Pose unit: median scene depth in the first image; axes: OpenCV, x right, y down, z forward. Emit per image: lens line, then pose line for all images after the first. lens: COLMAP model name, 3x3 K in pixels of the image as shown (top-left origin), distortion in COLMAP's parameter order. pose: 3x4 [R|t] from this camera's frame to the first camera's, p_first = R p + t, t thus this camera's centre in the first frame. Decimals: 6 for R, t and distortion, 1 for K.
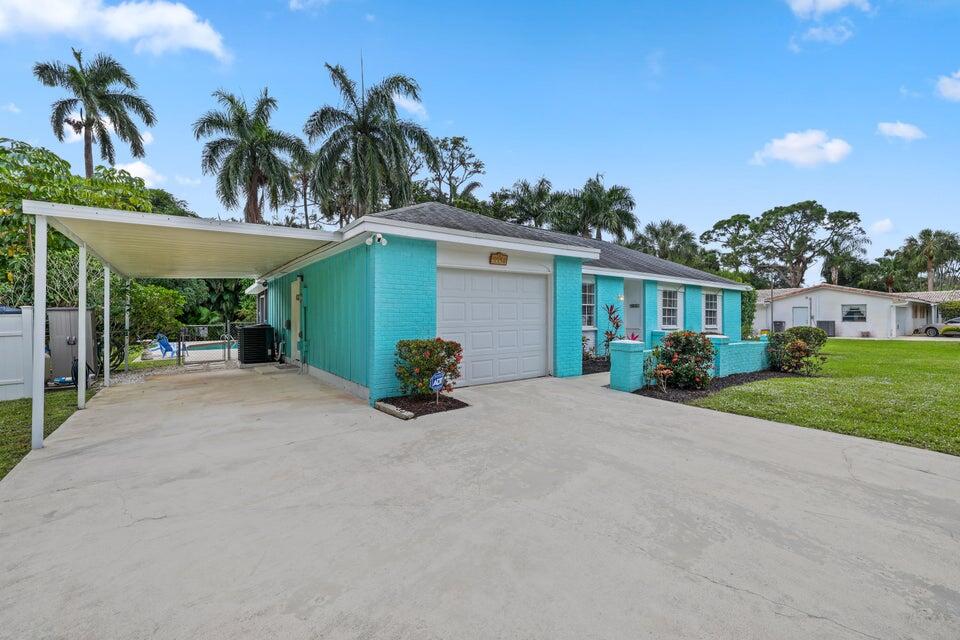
lens RADIAL K [[404.7, 0, 479.2], [0, 404.7, 310.1], [0, 0, 1]] dist [0.004292, 0.001039]
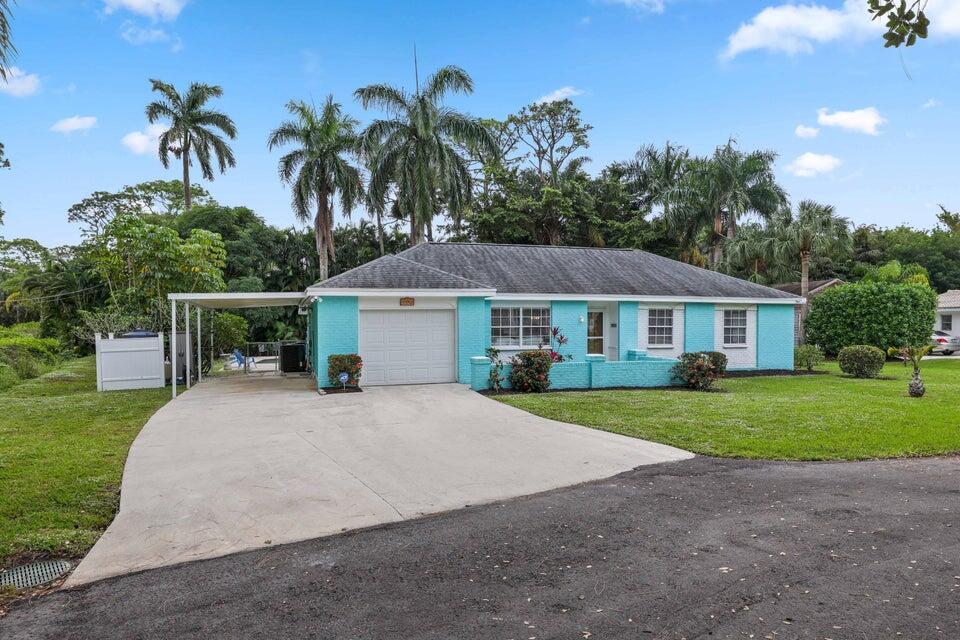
lens RADIAL K [[610.7, 0, 481.0], [0, 610.7, 326.0], [0, 0, 1]] dist [0.004256, -0.000925]
pose [[0.949671, -0.004471, -0.313218, 0.307605], [0.010521, 0.999789, 0.017629, -0.022373], [0.313073, -0.020037, 0.949518, -0.323046]]
